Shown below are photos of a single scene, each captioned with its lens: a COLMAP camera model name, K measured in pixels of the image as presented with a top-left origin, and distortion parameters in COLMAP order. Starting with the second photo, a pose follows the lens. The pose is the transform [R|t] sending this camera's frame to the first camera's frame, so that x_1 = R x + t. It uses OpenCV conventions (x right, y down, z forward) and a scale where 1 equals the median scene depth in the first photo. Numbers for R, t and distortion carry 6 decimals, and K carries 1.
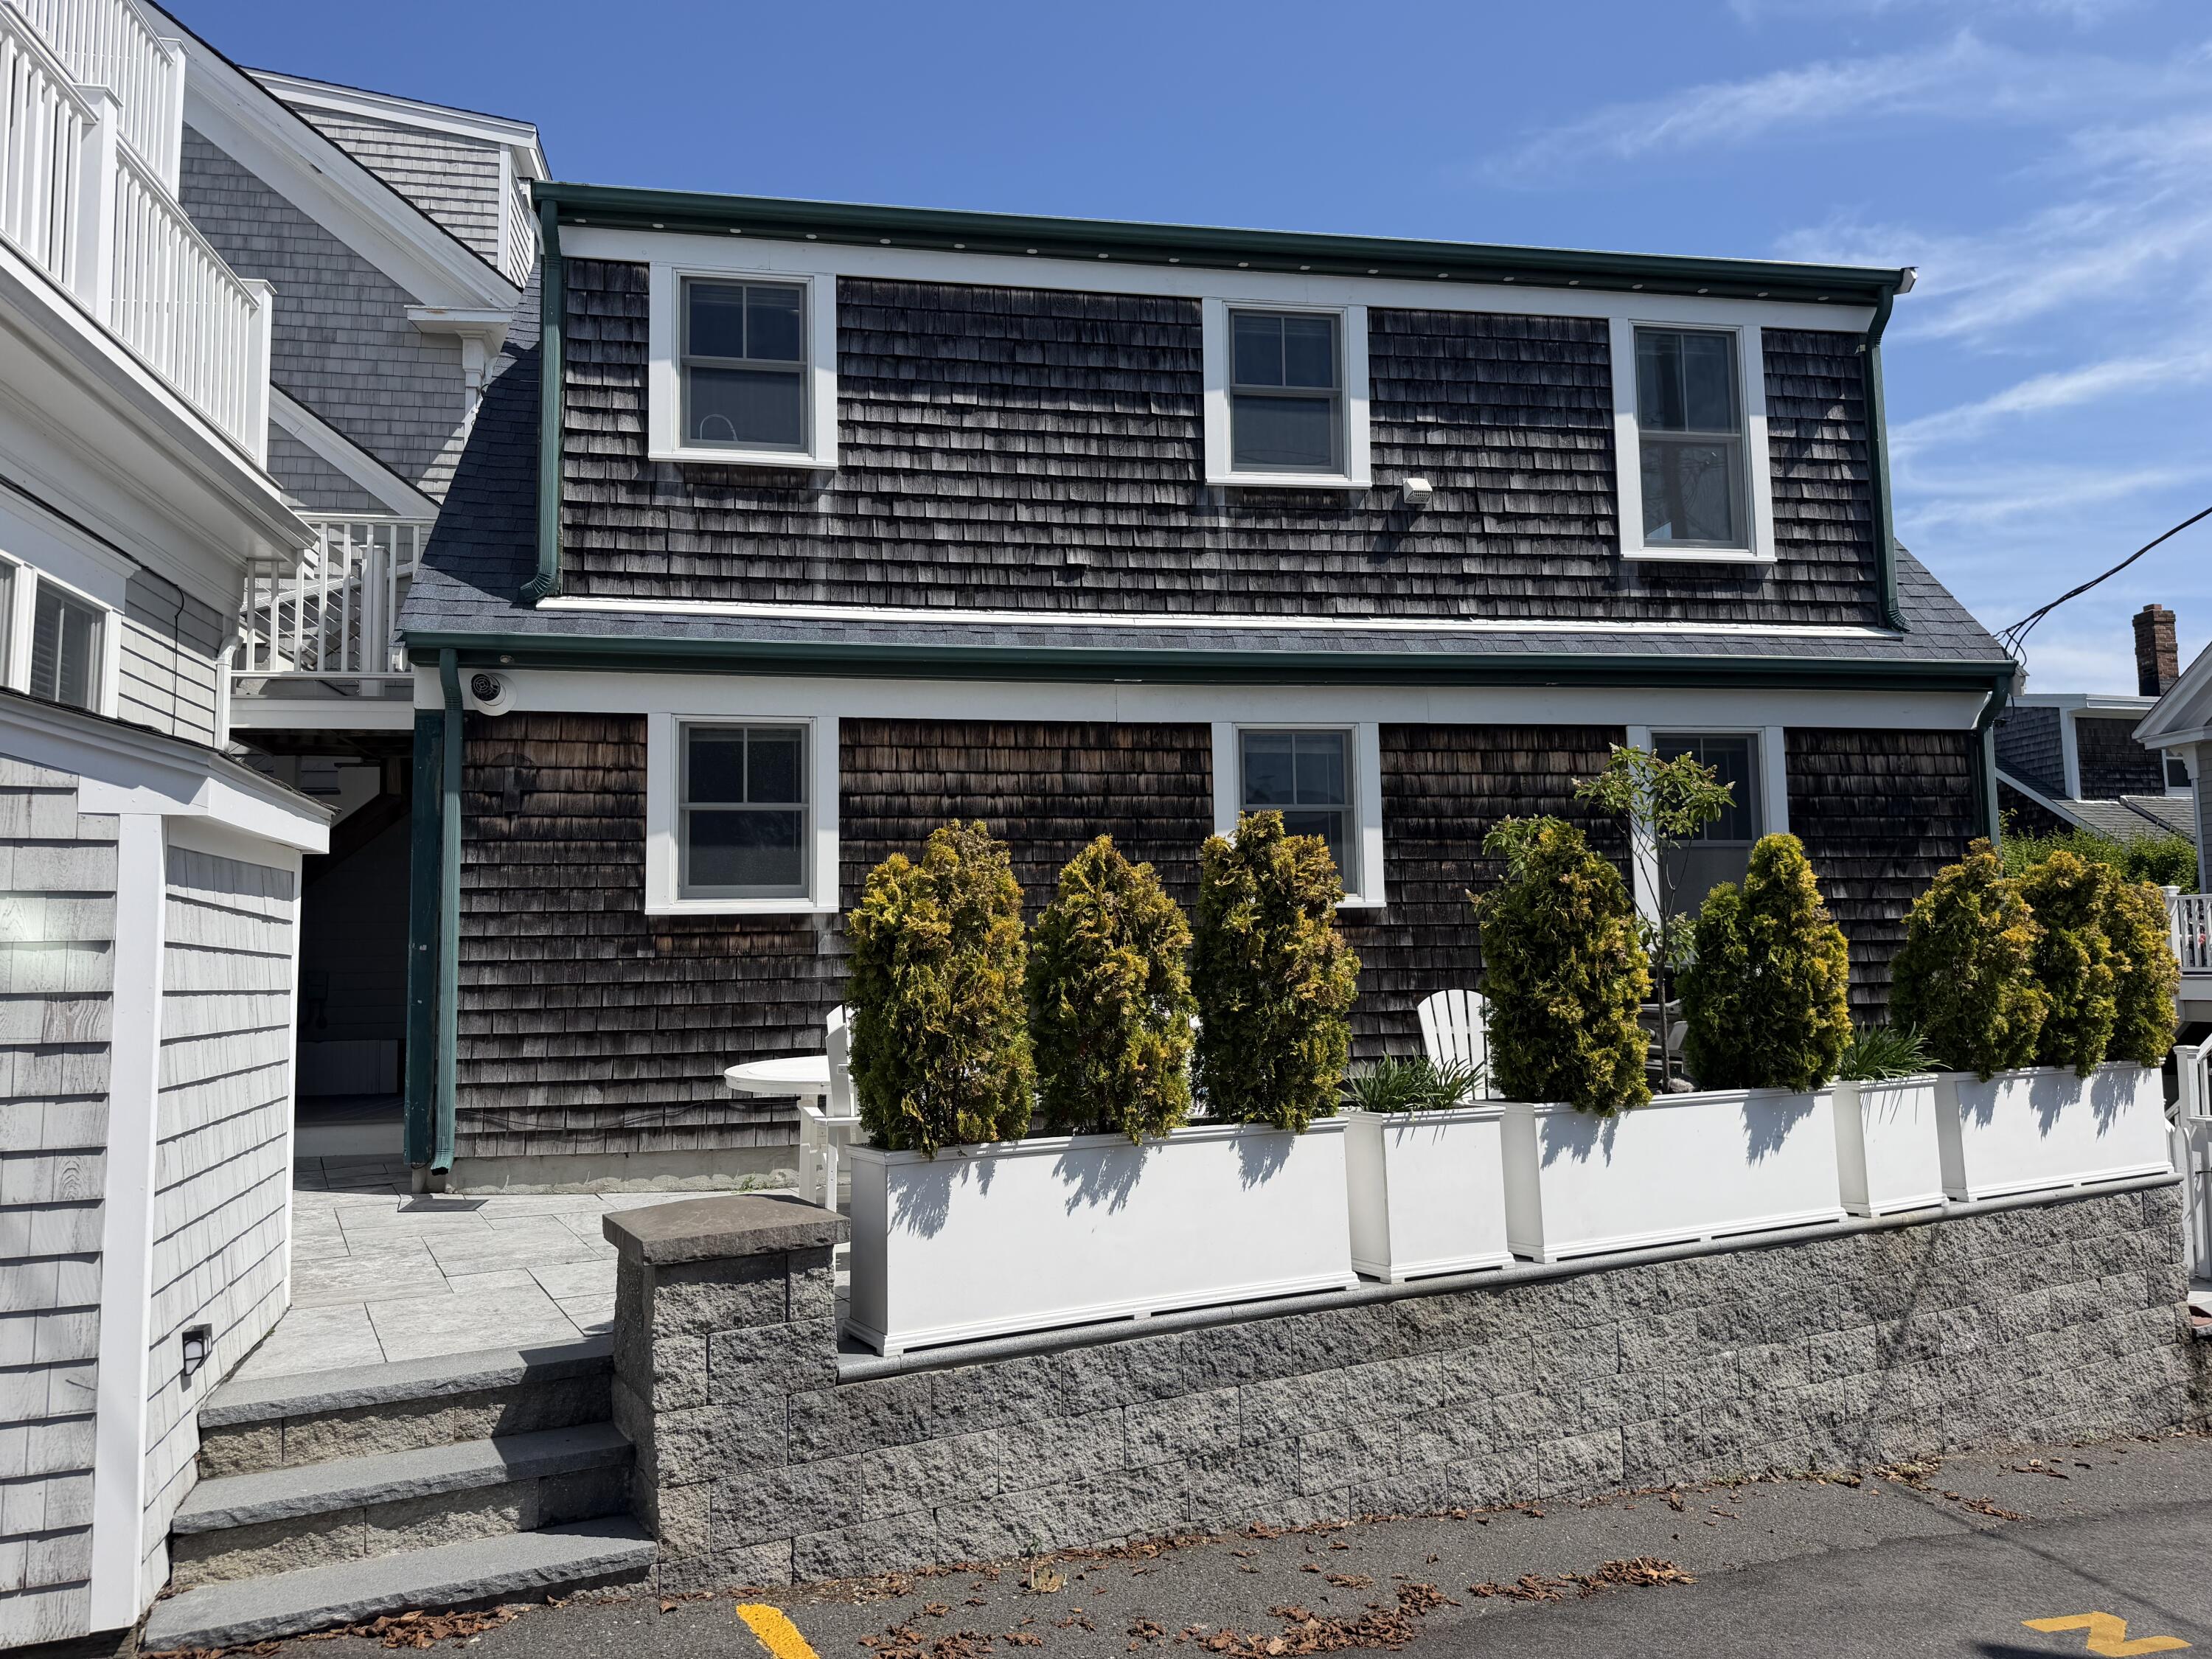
lens RADIAL K [[1544.1, 0, 1101.3], [0, 1544.1, 831.3], [0, 0, 1]] dist [0.050496, -0.058715]
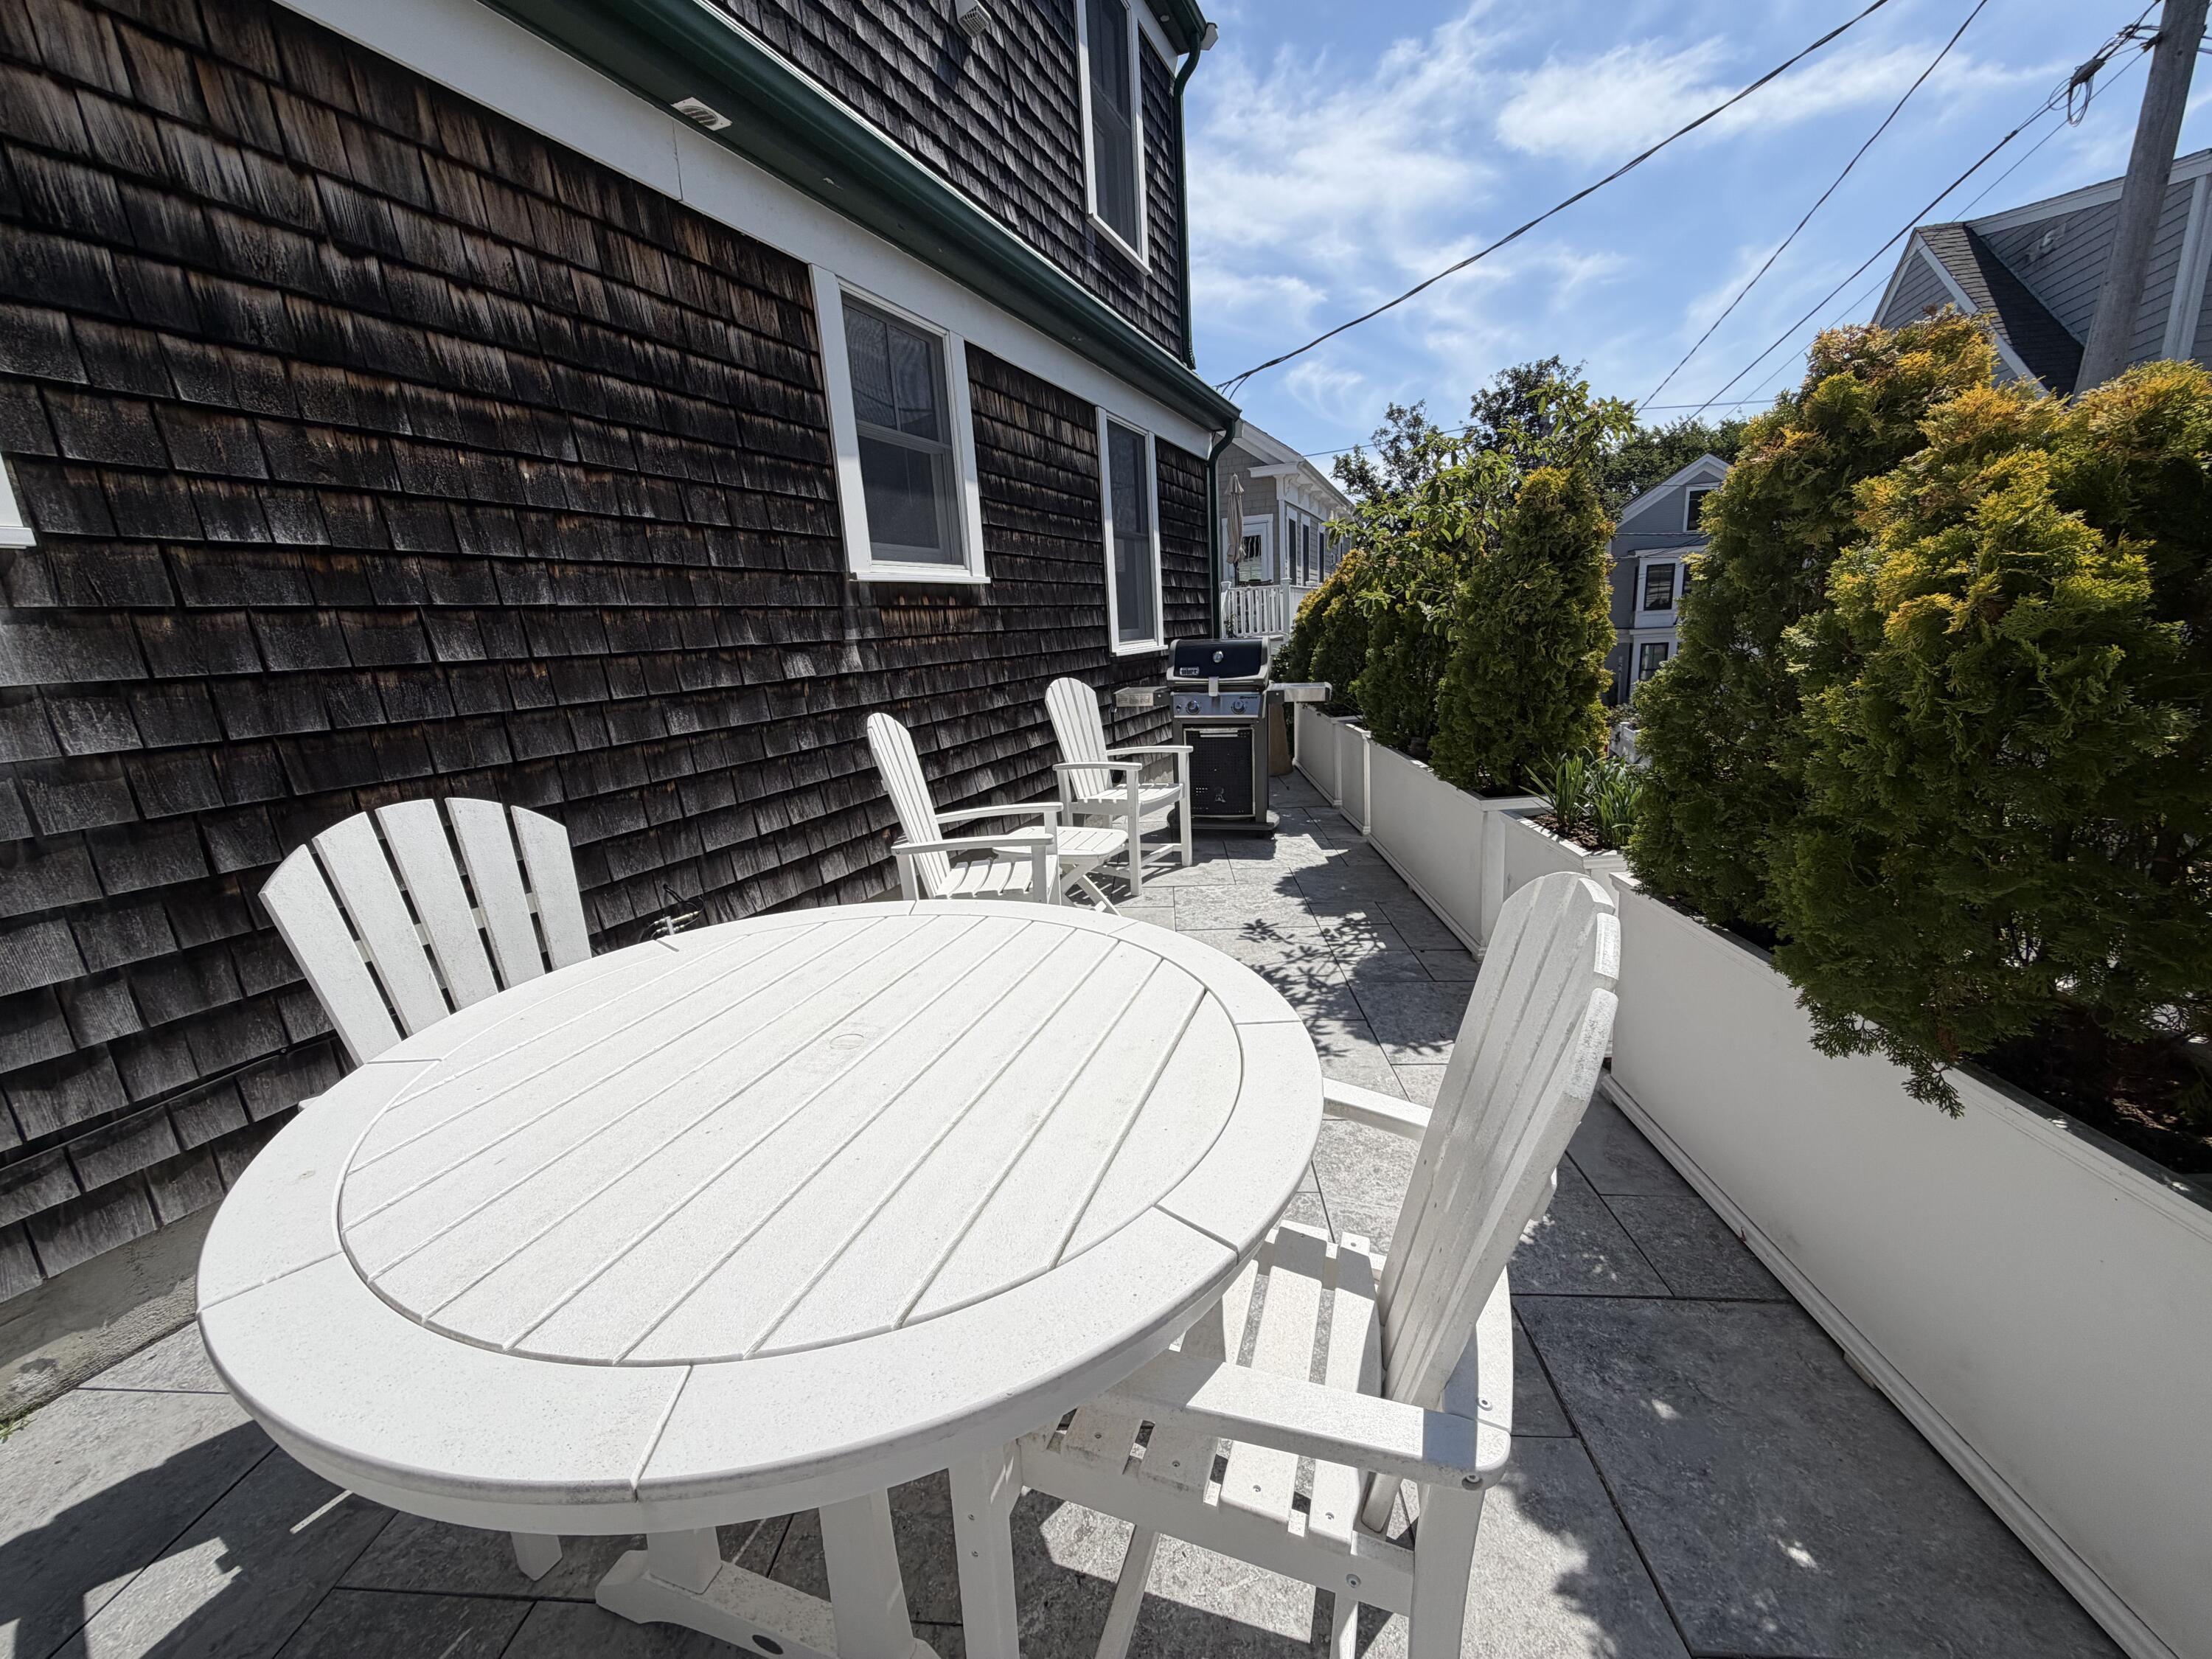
lens RADIAL K [[883.5, 0, 1106.0], [0, 883.5, 833.3], [0, 0, 1]] dist [-0.000062, 0.000893]
pose [[0.550807, -0.205974, 0.808818, -0.208439], [-0.019568, 0.965617, 0.259230, 0.058660], [-0.834403, -0.158613, 0.527838, 0.726598]]
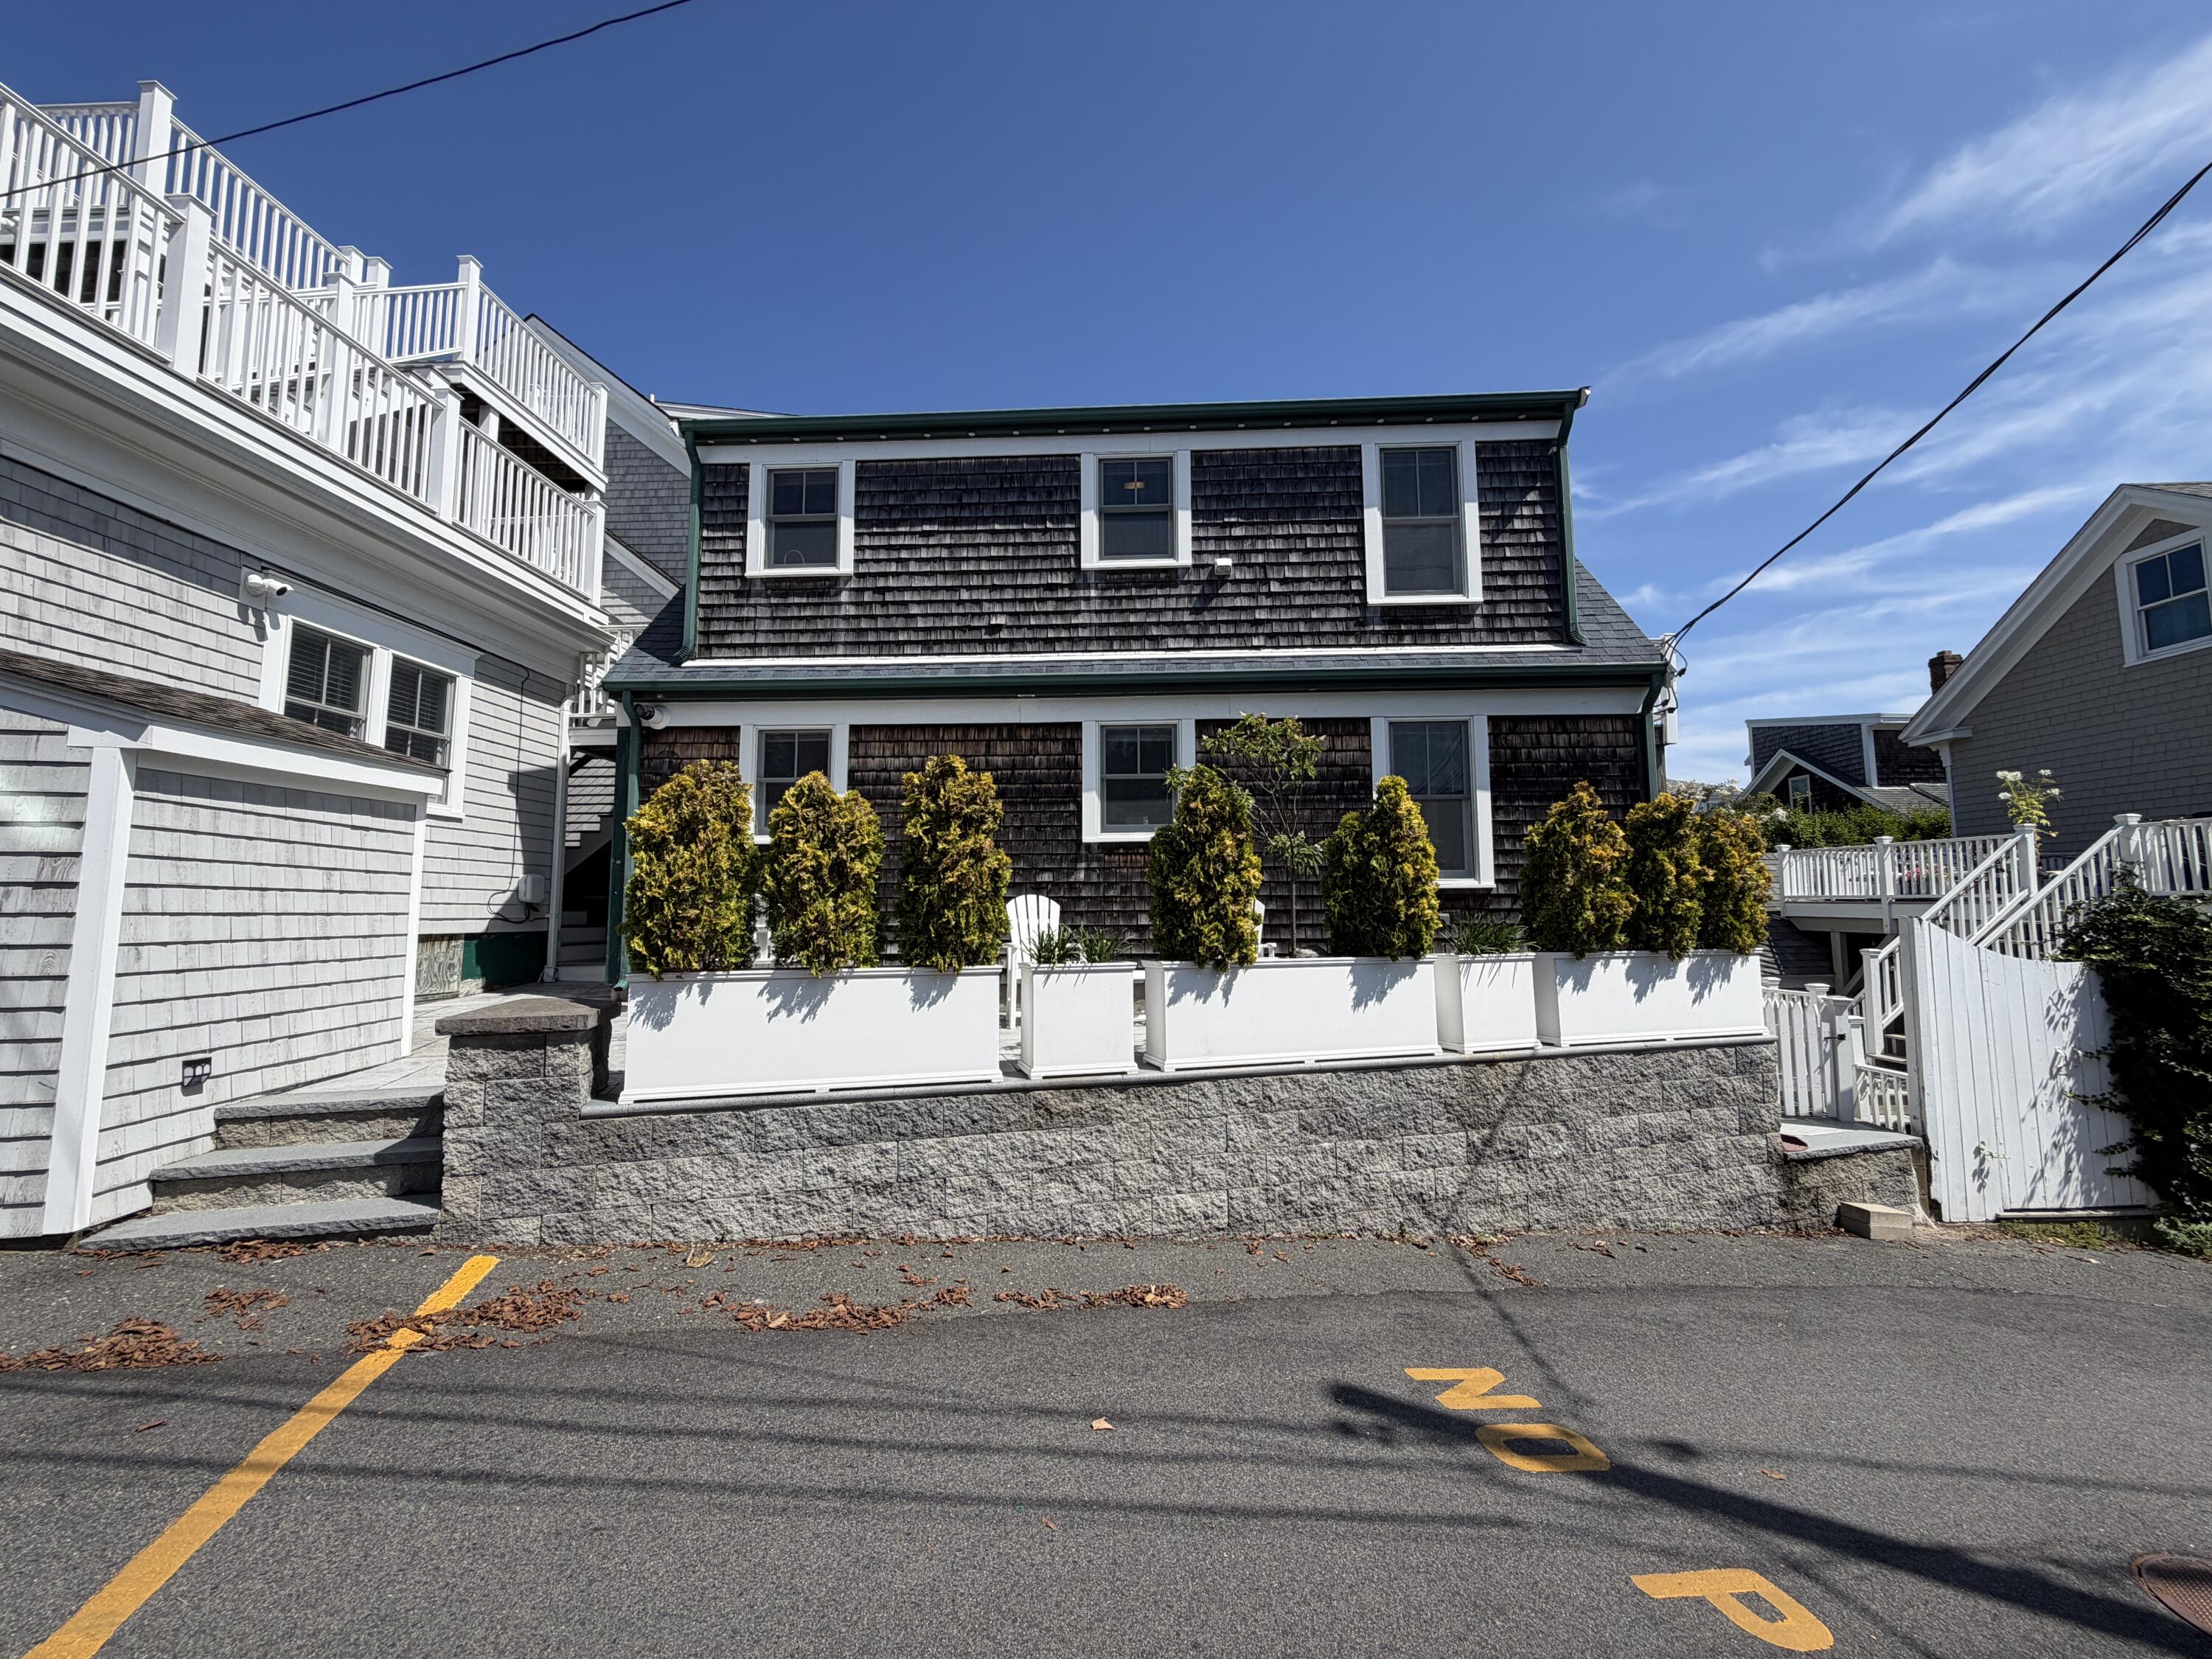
lens RADIAL K [[883.5, 0, 1101.3], [0, 883.5, 827.2], [0, 0, 1]] dist [-0.000062, 0.000893]
pose [[0.976618, -0.007274, -0.214858, 0.300177], [0.007040, 0.999974, -0.001853, 0.039877], [0.214865, 0.000297, 0.976644, 0.143825]]
